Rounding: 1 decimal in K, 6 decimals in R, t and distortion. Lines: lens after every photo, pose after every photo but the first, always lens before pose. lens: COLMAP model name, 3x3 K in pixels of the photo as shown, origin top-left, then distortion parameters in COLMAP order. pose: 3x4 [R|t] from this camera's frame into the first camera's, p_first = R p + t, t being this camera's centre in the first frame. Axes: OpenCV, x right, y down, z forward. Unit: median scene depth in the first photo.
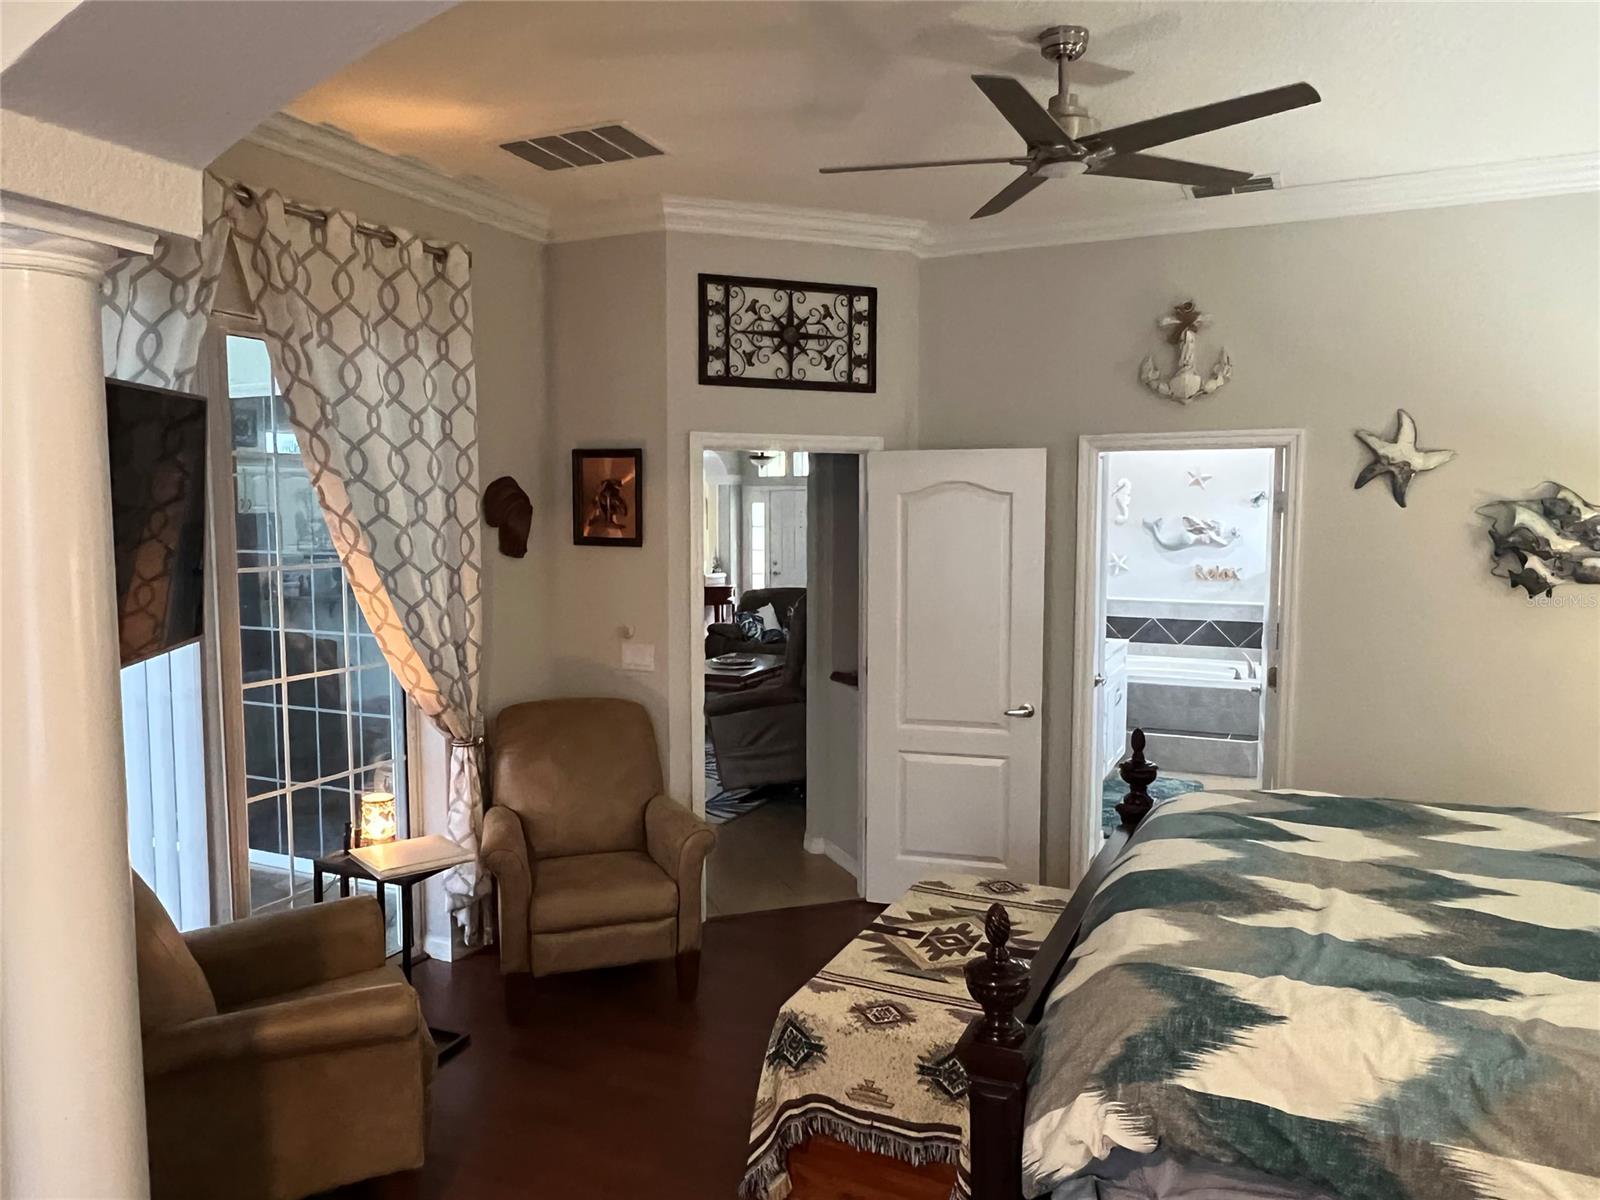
lens RADIAL K [[1116.9, 0, 795.3], [0, 1116.9, 604.6], [0, 0, 1]] dist [-0.002159, -0.006127]
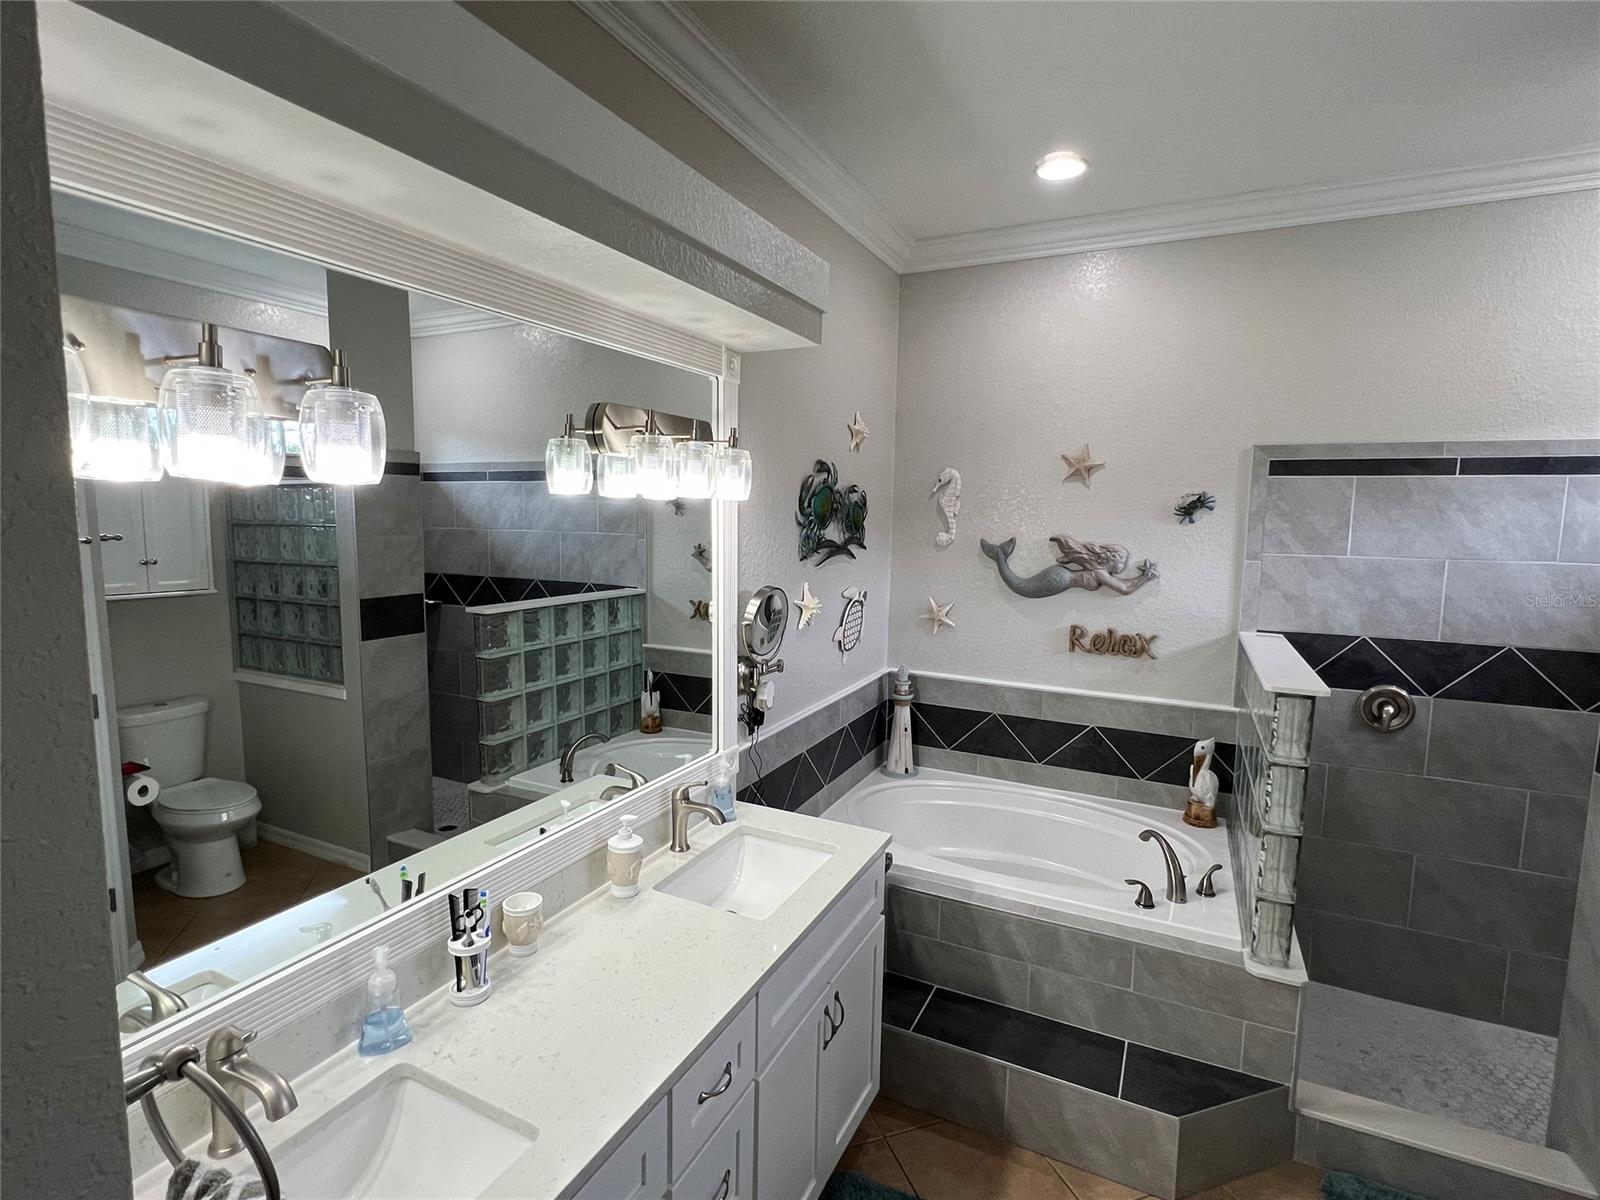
lens RADIAL K [[777.7, 0, 788.3], [0, 777.7, 598.0], [0, 0, 1]] dist [-0.018975, 0.011187]
pose [[0.999175, 0.020561, -0.035020, 0.490027], [-0.019470, 0.999323, 0.031229, -0.122205], [0.035639, -0.030522, 0.998899, 1.293294]]
